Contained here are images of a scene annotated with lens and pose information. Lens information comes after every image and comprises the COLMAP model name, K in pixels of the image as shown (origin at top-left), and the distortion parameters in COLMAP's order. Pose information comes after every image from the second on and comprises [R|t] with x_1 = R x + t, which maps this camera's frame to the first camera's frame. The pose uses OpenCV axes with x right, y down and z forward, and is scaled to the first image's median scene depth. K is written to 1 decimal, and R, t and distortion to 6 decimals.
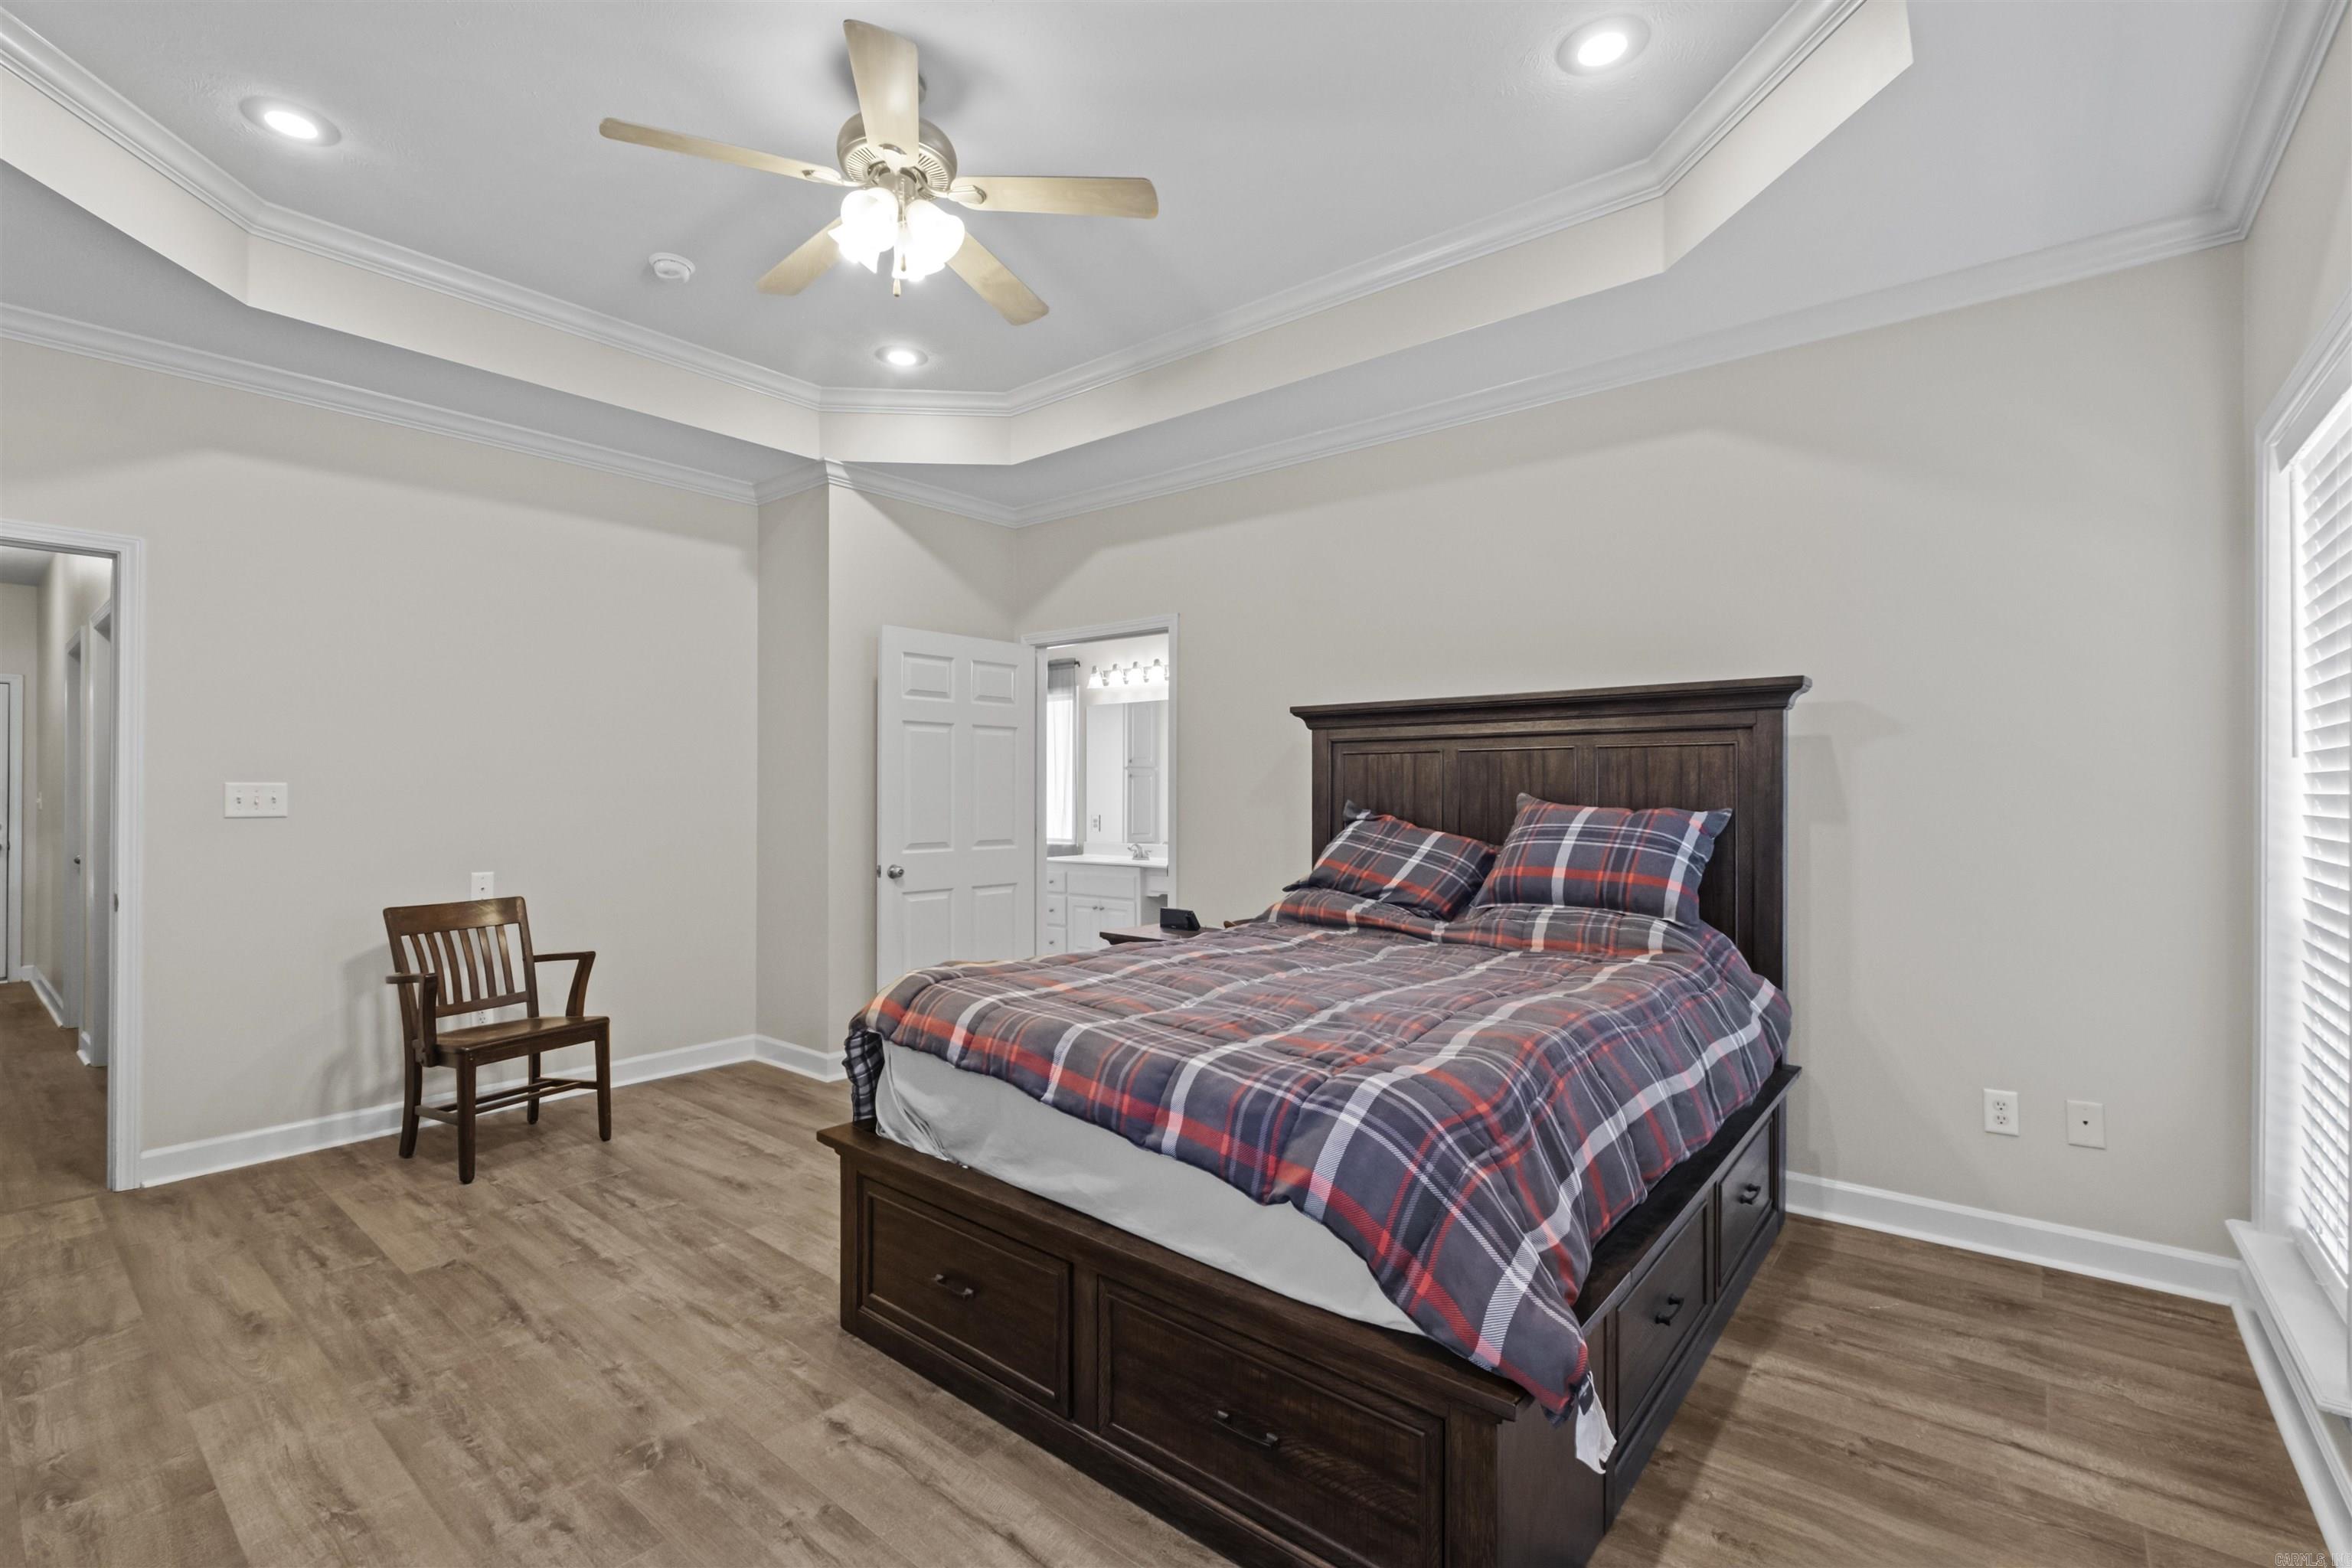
lens RADIAL K [[1038.7, 0, 1155.5], [0, 1038.7, 797.5], [0, 0, 1]] dist [-0.002976, 0.000019]
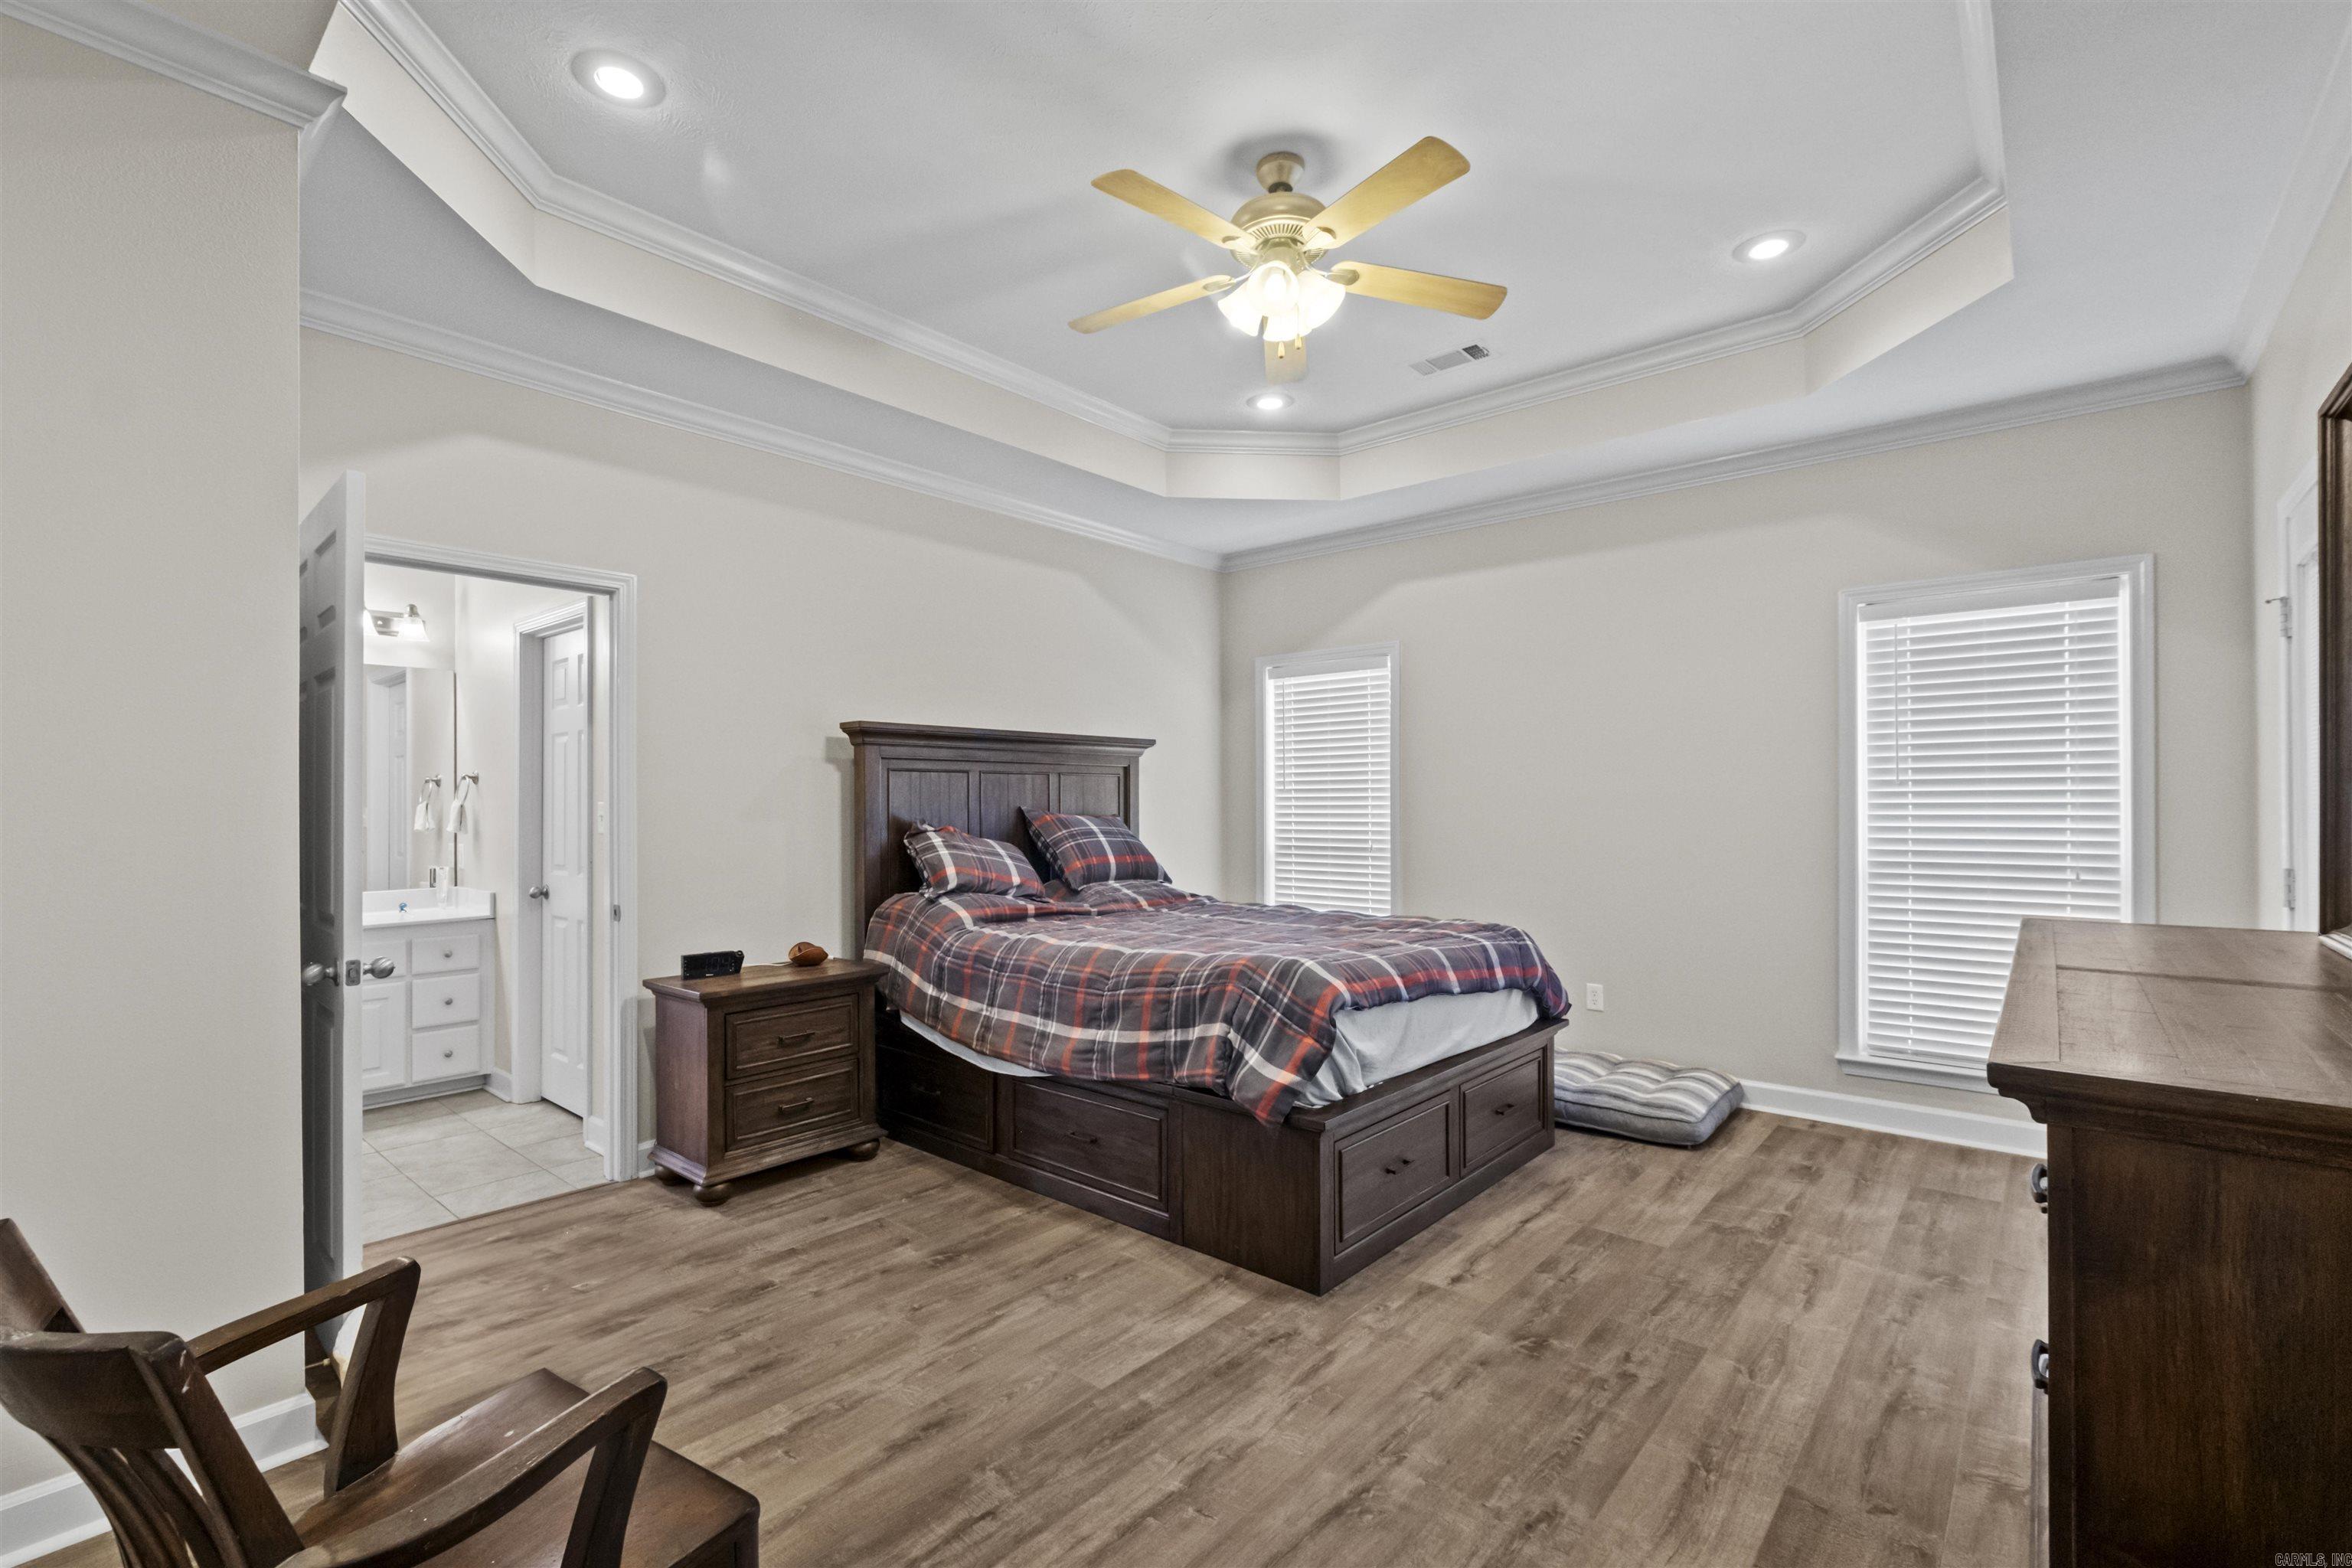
lens RADIAL K [[1038.7, 0, 1155.5], [0, 1038.7, 797.5], [0, 0, 1]] dist [-0.002976, 0.000019]
pose [[0.026110, 0.000270, 0.999659, -1.645795], [0.007424, 0.999972, -0.000464, -0.019135], [-0.999632, 0.007434, 0.026107, 1.340306]]
